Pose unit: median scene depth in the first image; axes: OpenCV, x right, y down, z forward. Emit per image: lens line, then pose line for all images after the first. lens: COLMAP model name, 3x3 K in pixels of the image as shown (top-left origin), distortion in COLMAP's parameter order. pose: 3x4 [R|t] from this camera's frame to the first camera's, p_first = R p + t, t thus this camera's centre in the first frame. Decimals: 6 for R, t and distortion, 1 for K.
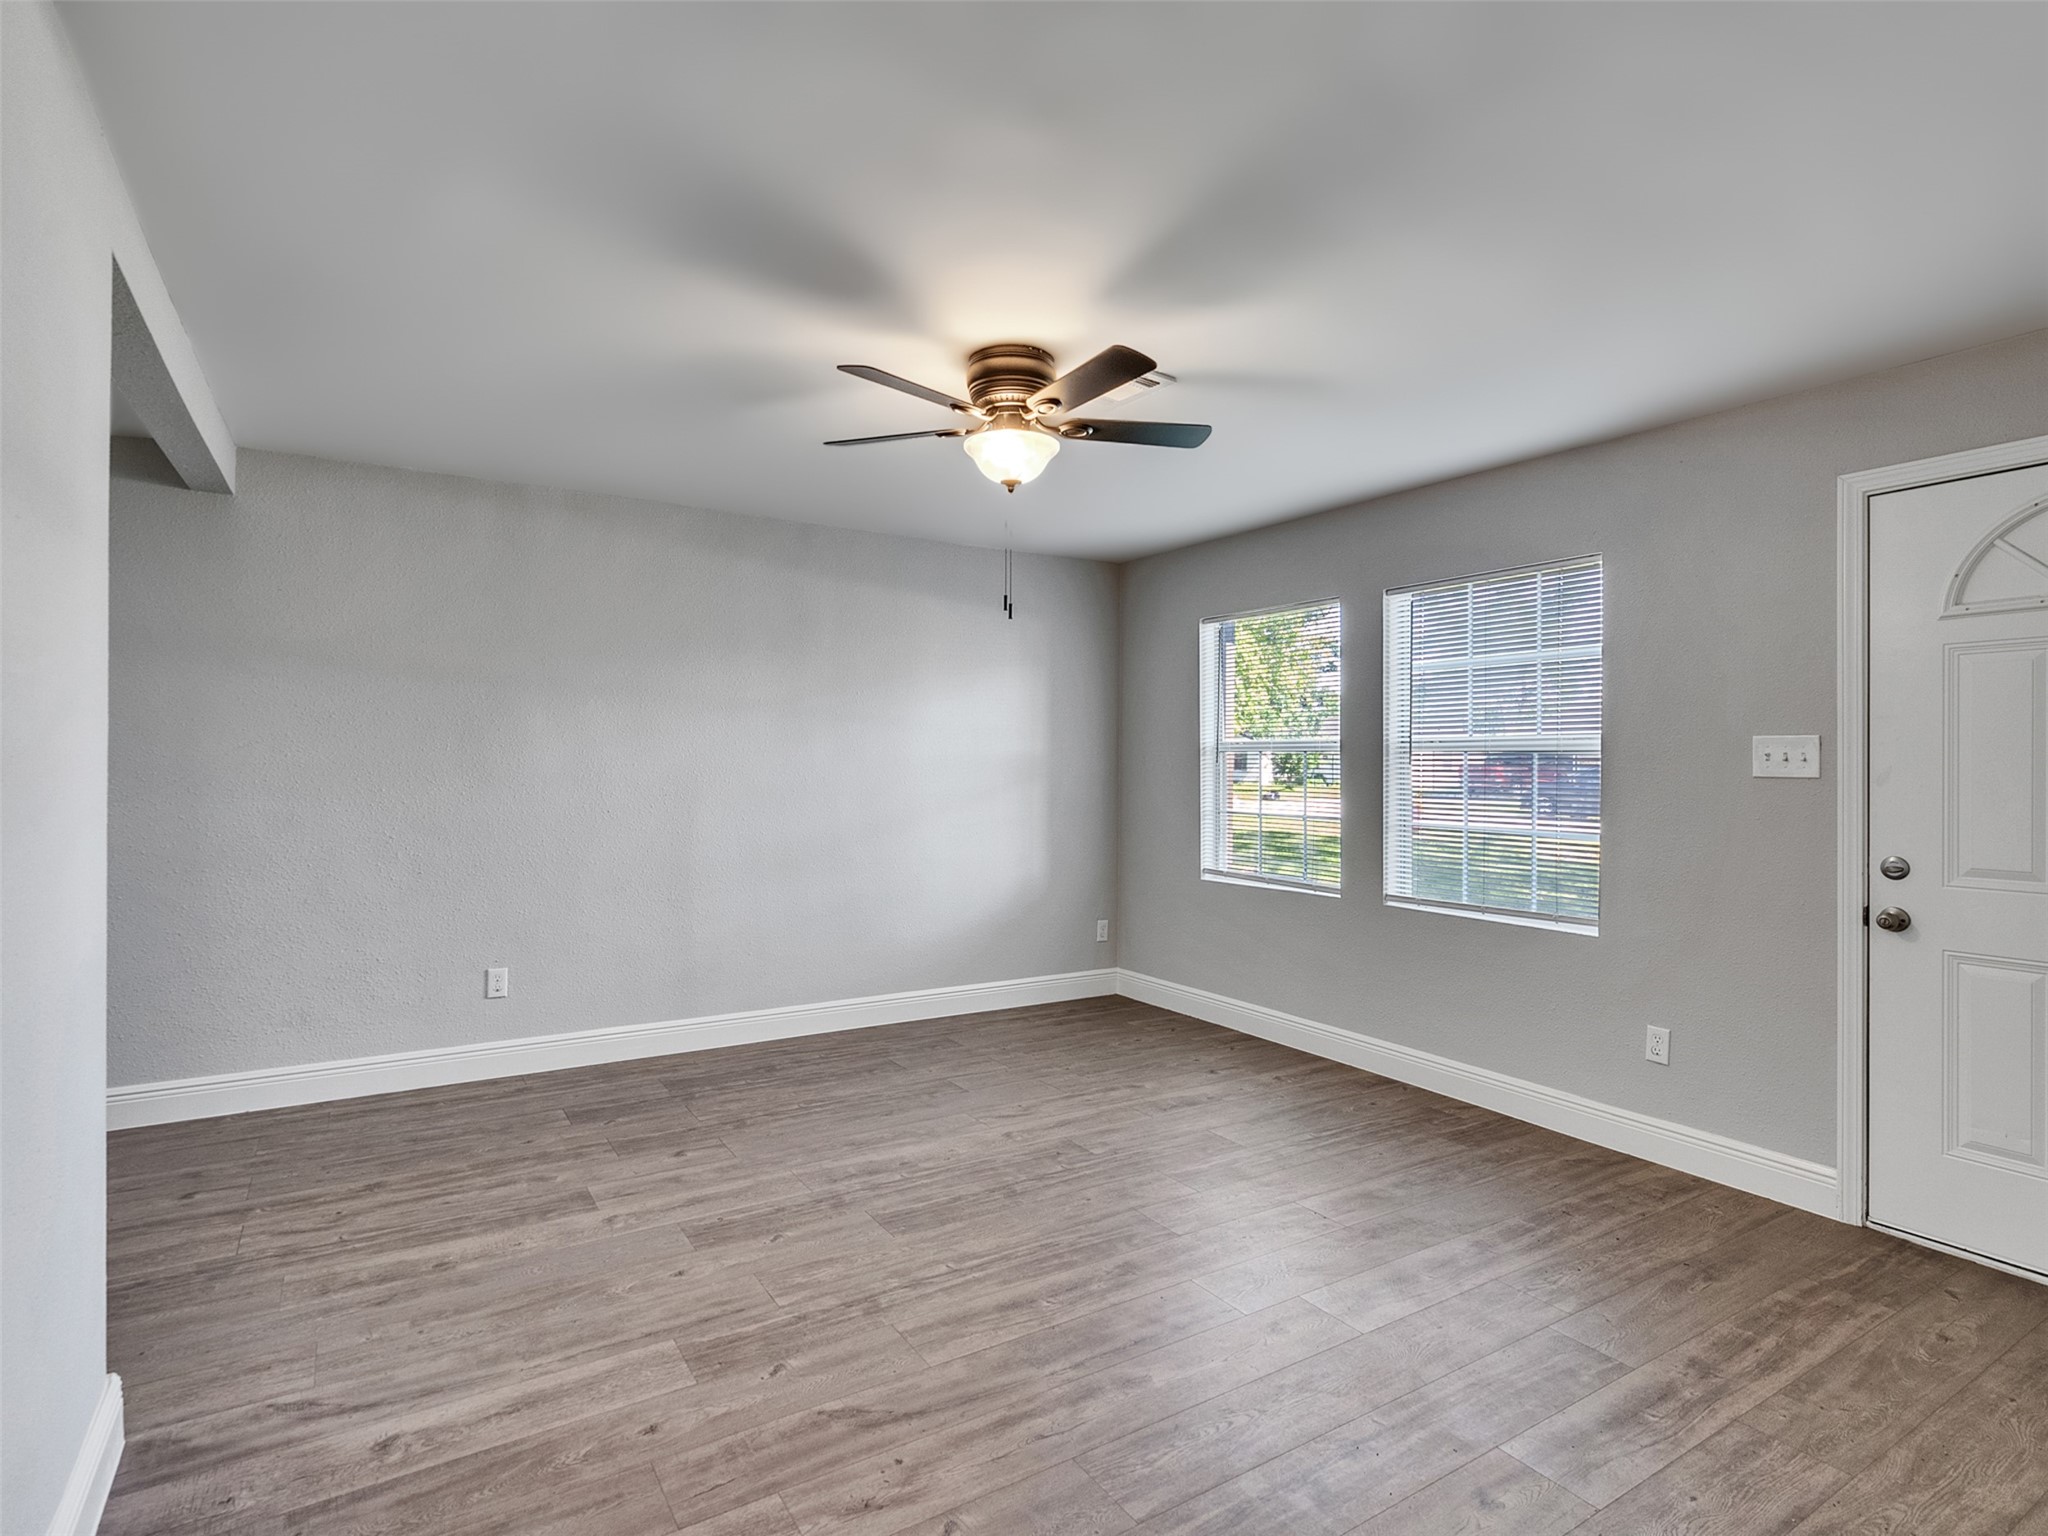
lens RADIAL K [[1043.6, 0, 1008.1], [0, 1043.6, 768.4], [0, 0, 1]] dist [-0.008711, 0.005341]
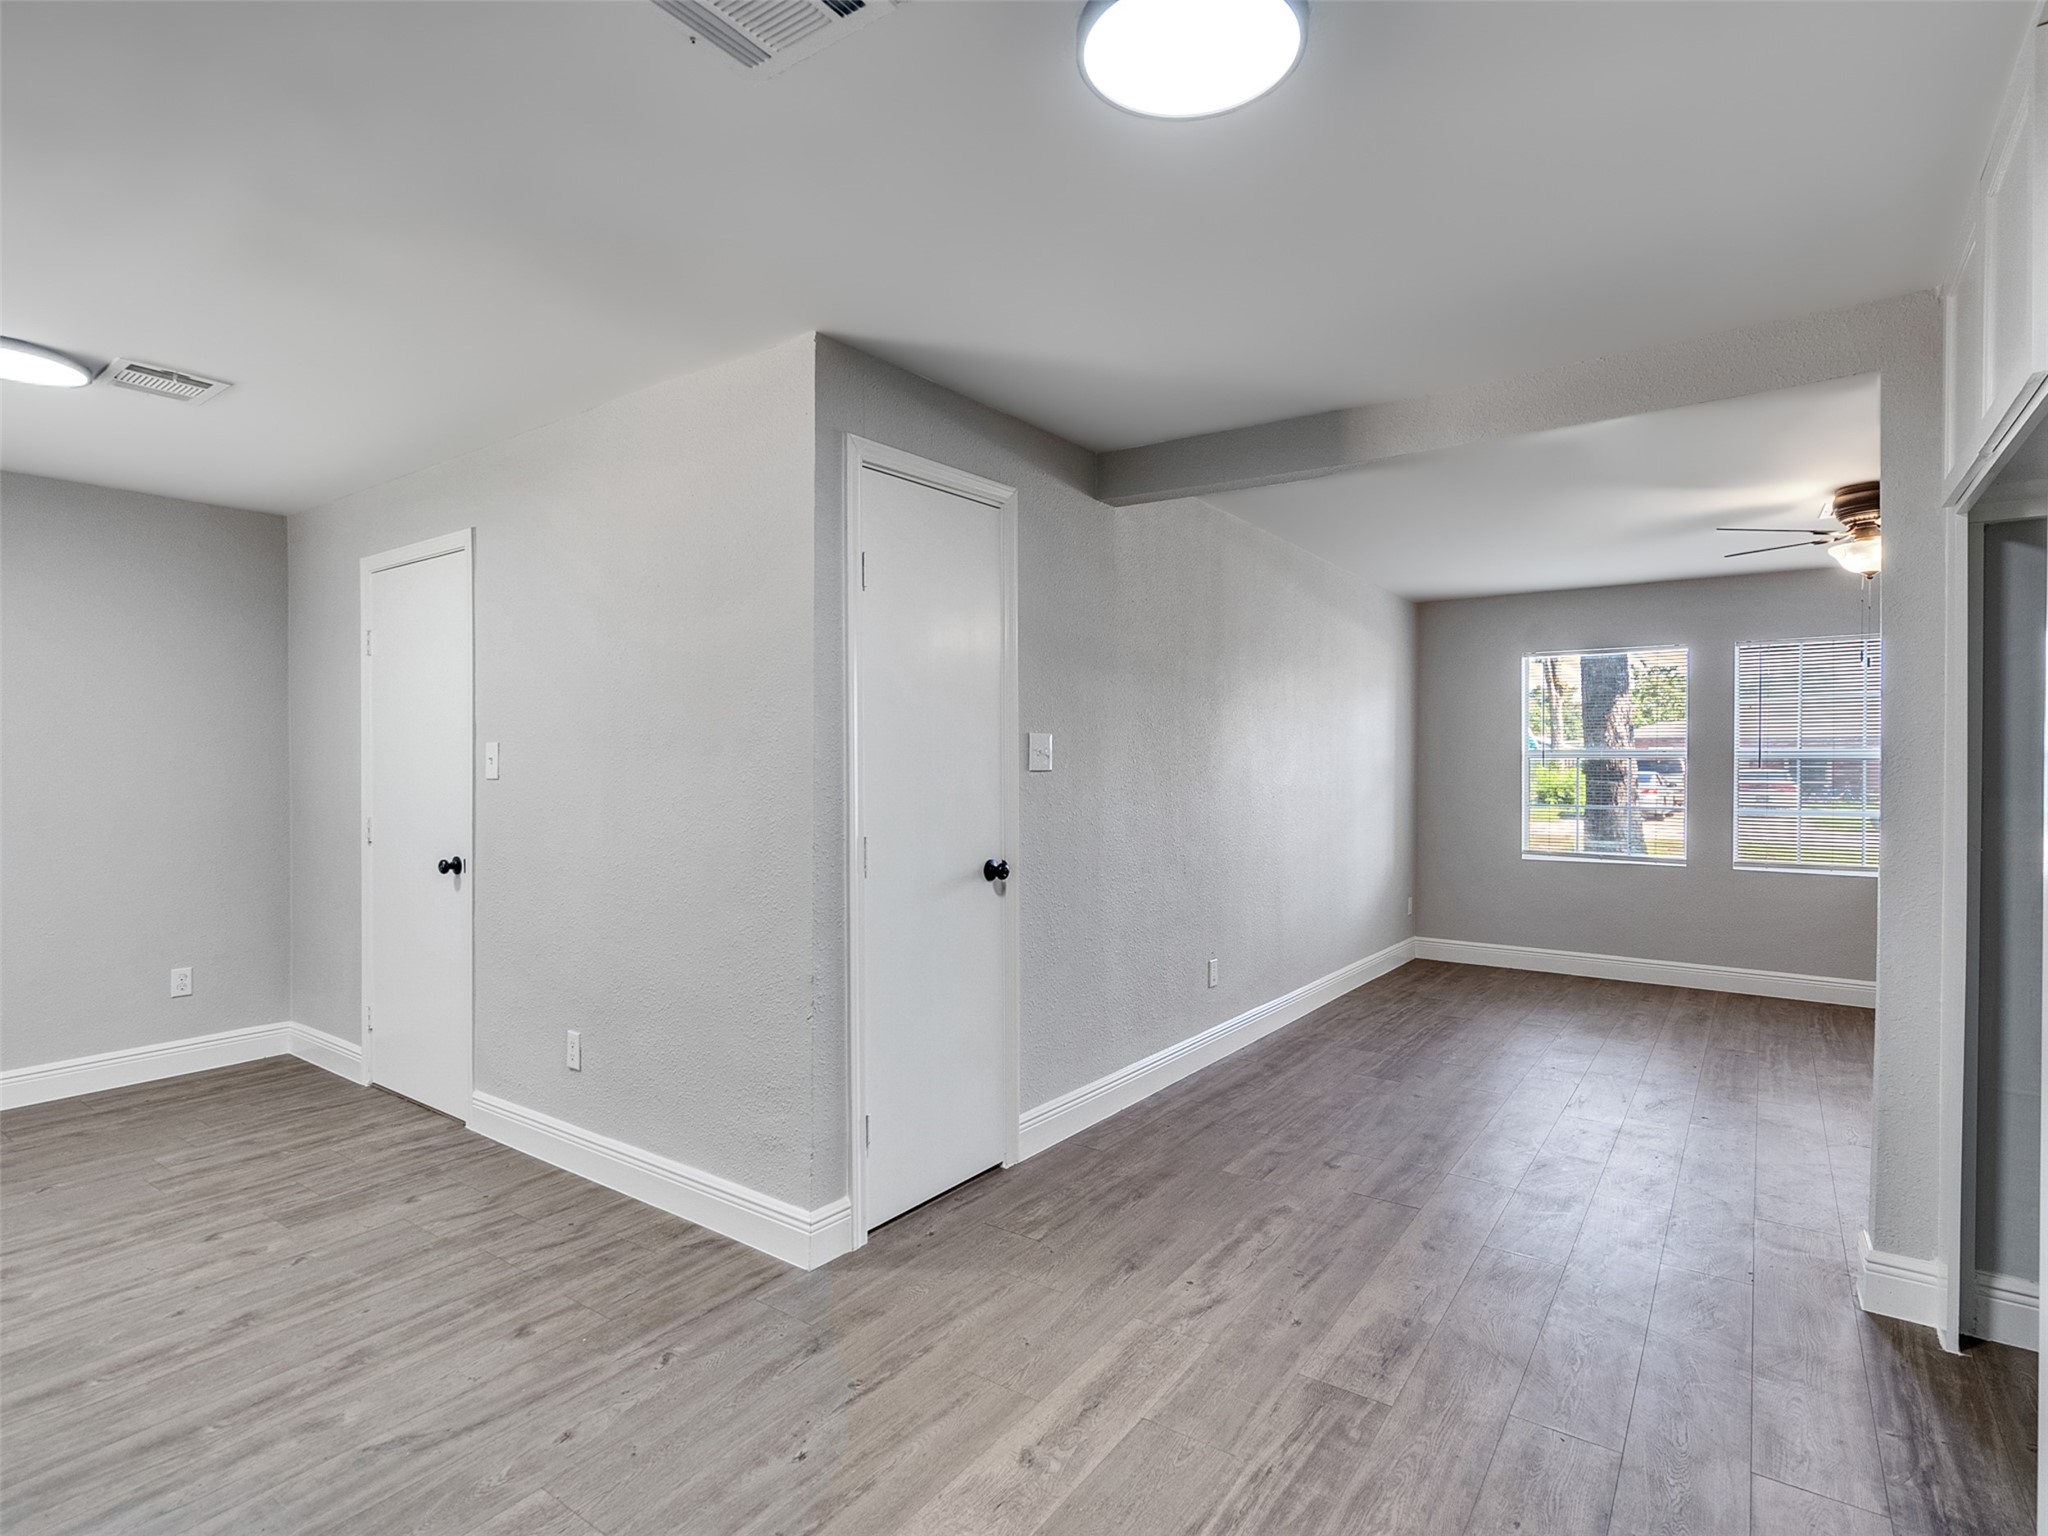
lens RADIAL K [[1043.6, 0, 1008.1], [0, 1043.6, 768.4], [0, 0, 1]] dist [-0.008711, 0.005341]
pose [[0.927562, -0.002336, 0.373662, -1.464873], [0.003045, 0.999995, -0.001306, -0.006468], [-0.373657, 0.002349, 0.927564, 0.105884]]
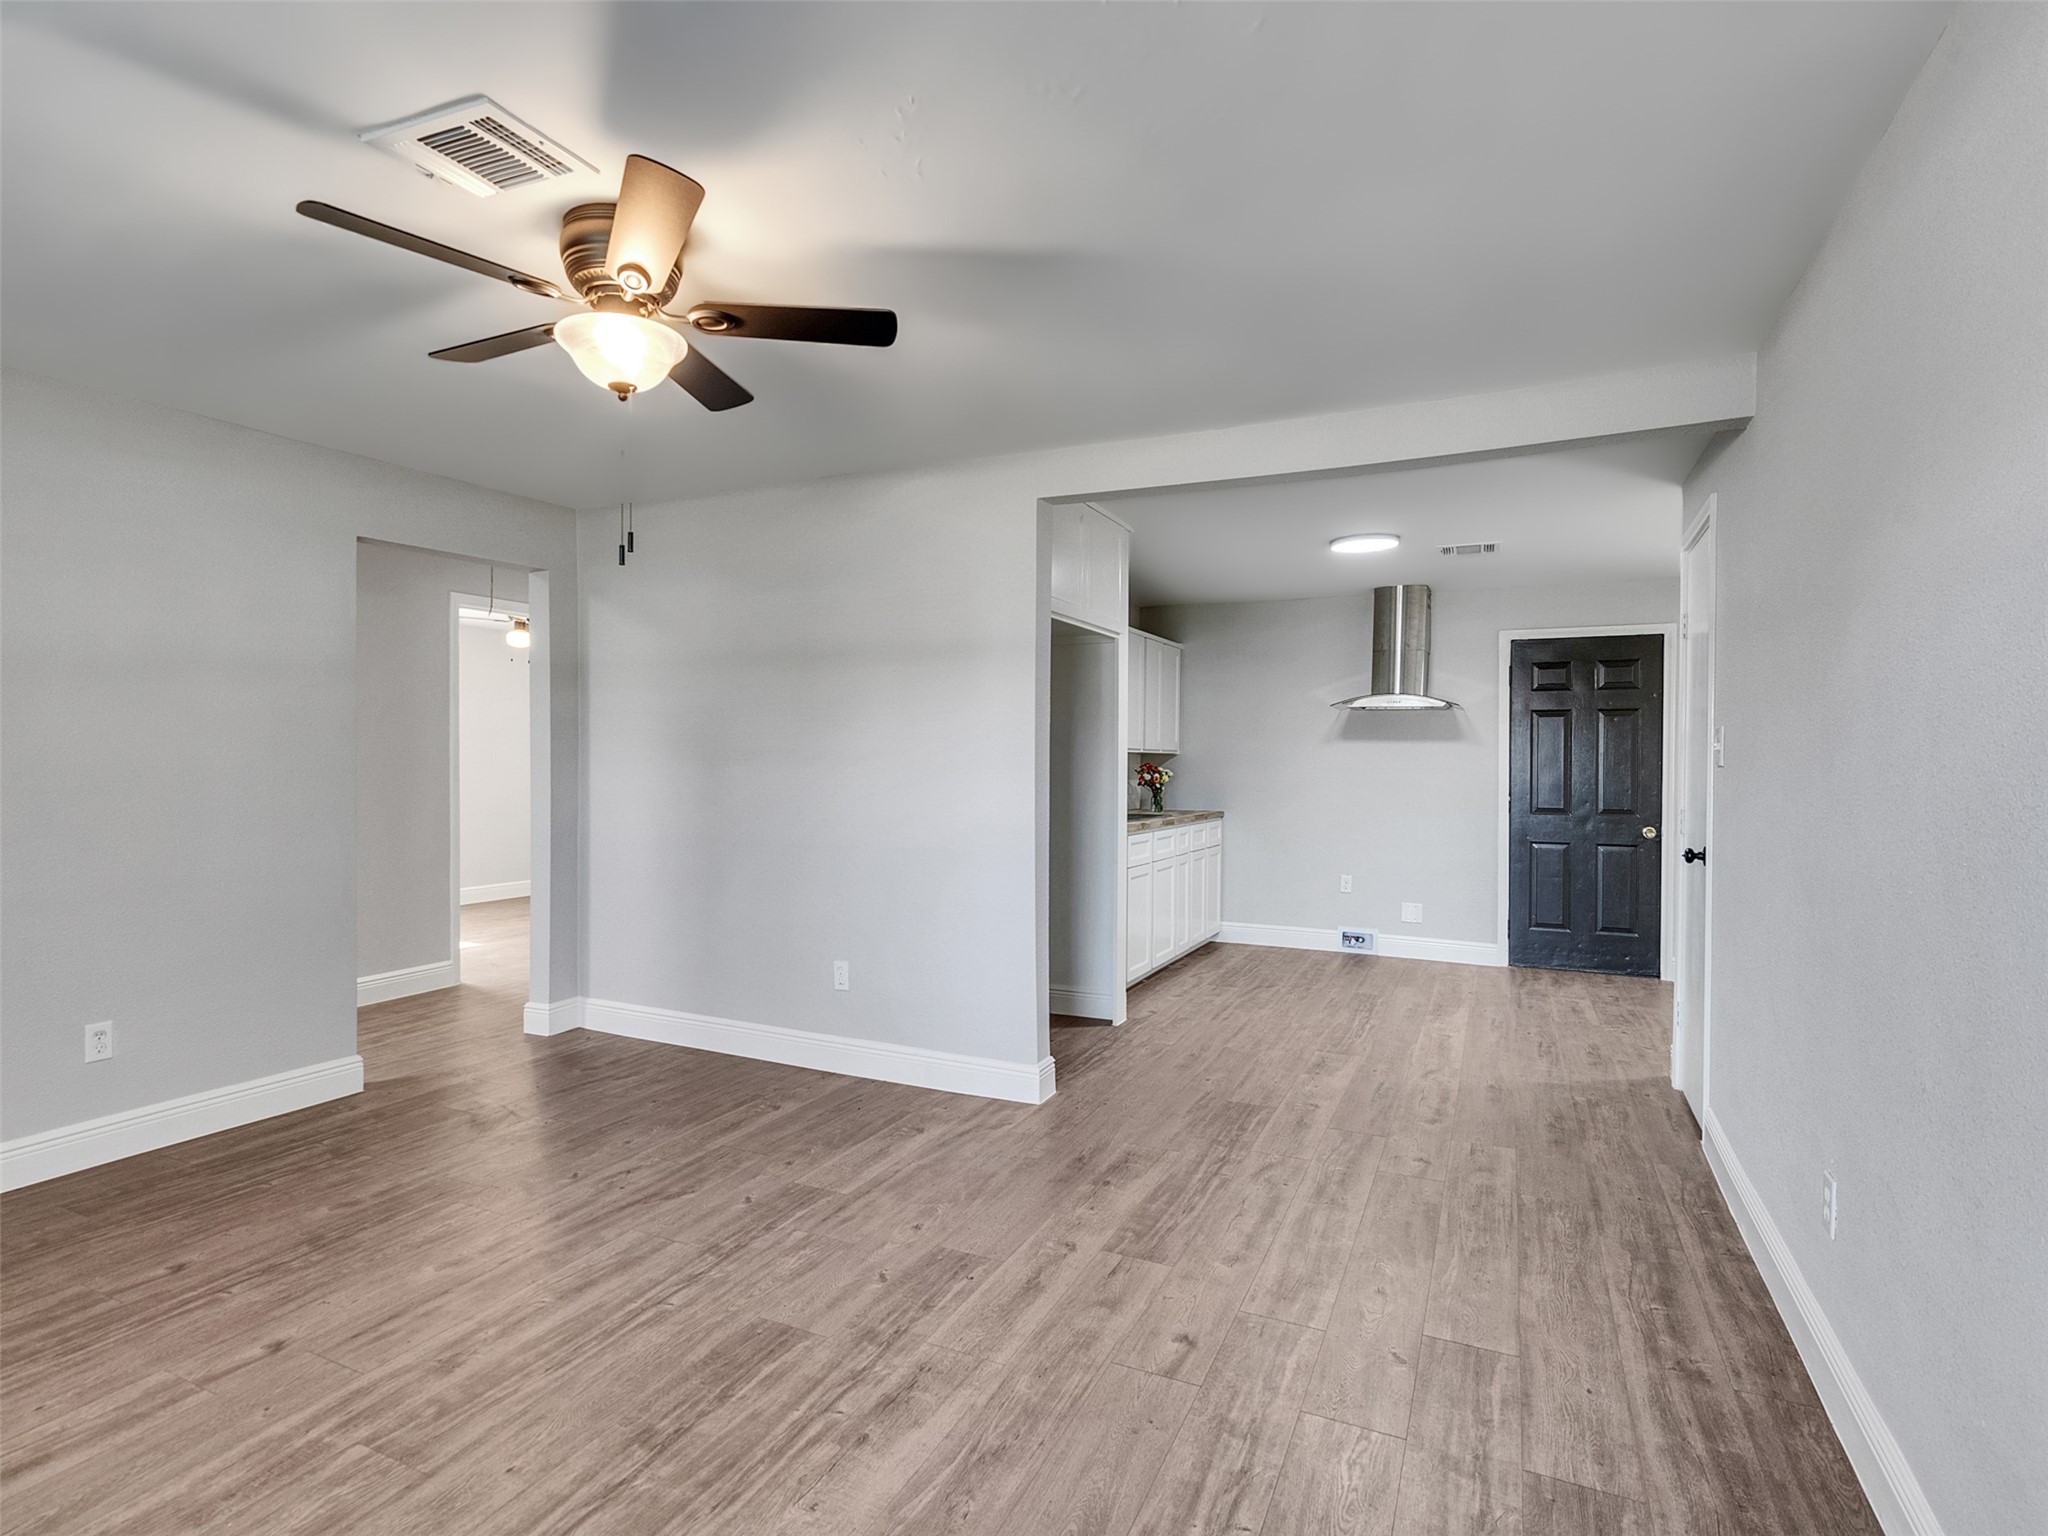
lens RADIAL K [[1043.6, 0, 1008.1], [0, 1043.6, 768.4], [0, 0, 1]] dist [-0.008711, 0.005341]
pose [[-0.845360, -0.004869, -0.534176, 0.154233], [-0.015663, 0.999754, 0.015675, -0.008397], [0.533968, 0.021618, -0.845228, 1.625863]]
